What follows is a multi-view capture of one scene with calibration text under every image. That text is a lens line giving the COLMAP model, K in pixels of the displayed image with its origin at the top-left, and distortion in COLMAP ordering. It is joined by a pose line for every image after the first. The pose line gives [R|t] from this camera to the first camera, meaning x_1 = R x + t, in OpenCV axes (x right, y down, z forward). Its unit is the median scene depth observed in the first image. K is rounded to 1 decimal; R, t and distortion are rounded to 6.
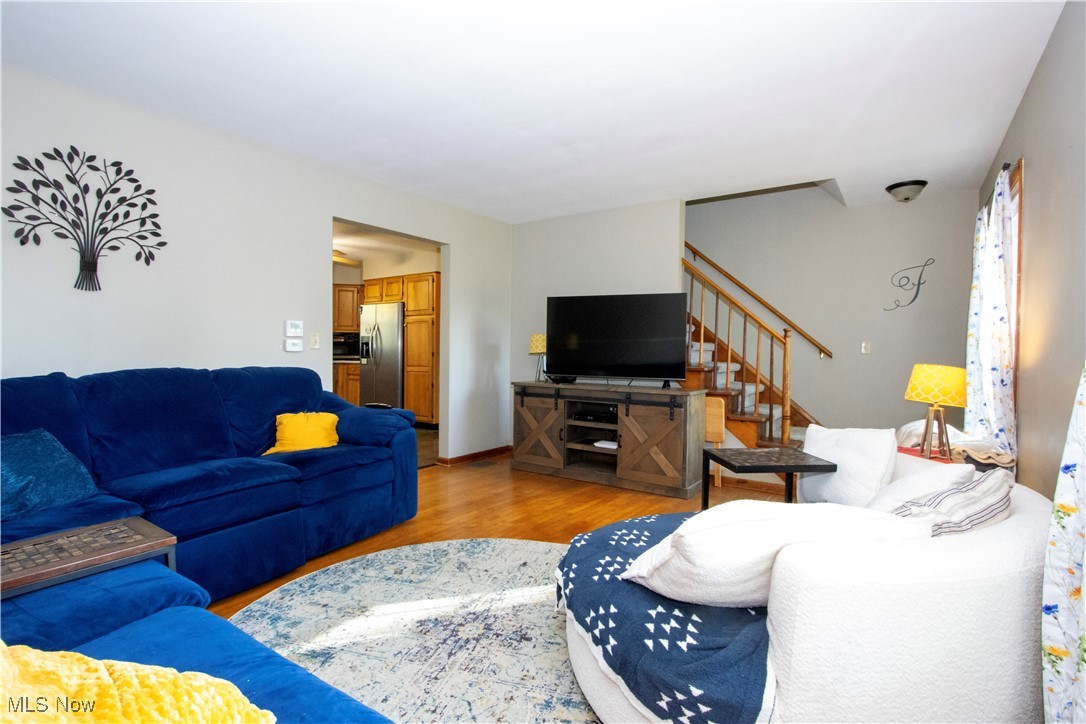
lens RADIAL K [[510.9, 0, 543.5], [0, 510.9, 362.4], [0, 0, 1]] dist [-0.002068, -0.000076]
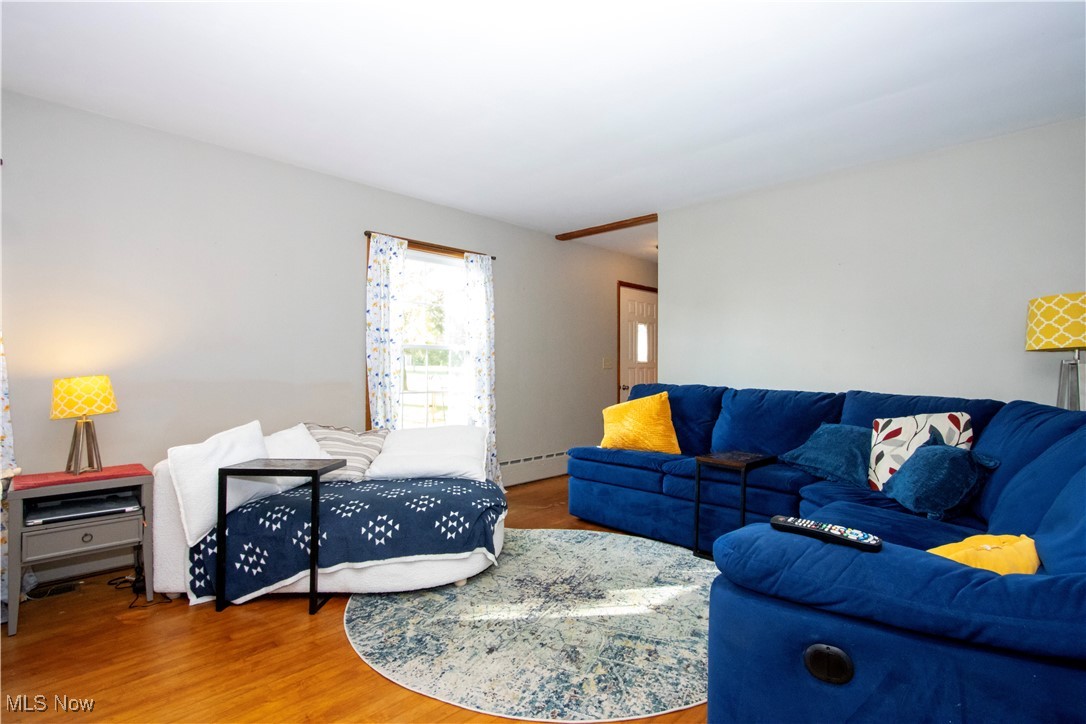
lens RADIAL K [[510.9, 0, 541.4], [0, 510.9, 362.7], [0, 0, 1]] dist [-0.002068, -0.000076]
pose [[-0.985705, -0.015911, 0.167725, -0.279729], [-0.013266, 0.999770, 0.016877, -0.053883], [-0.167955, 0.014411, -0.985689, 2.094848]]
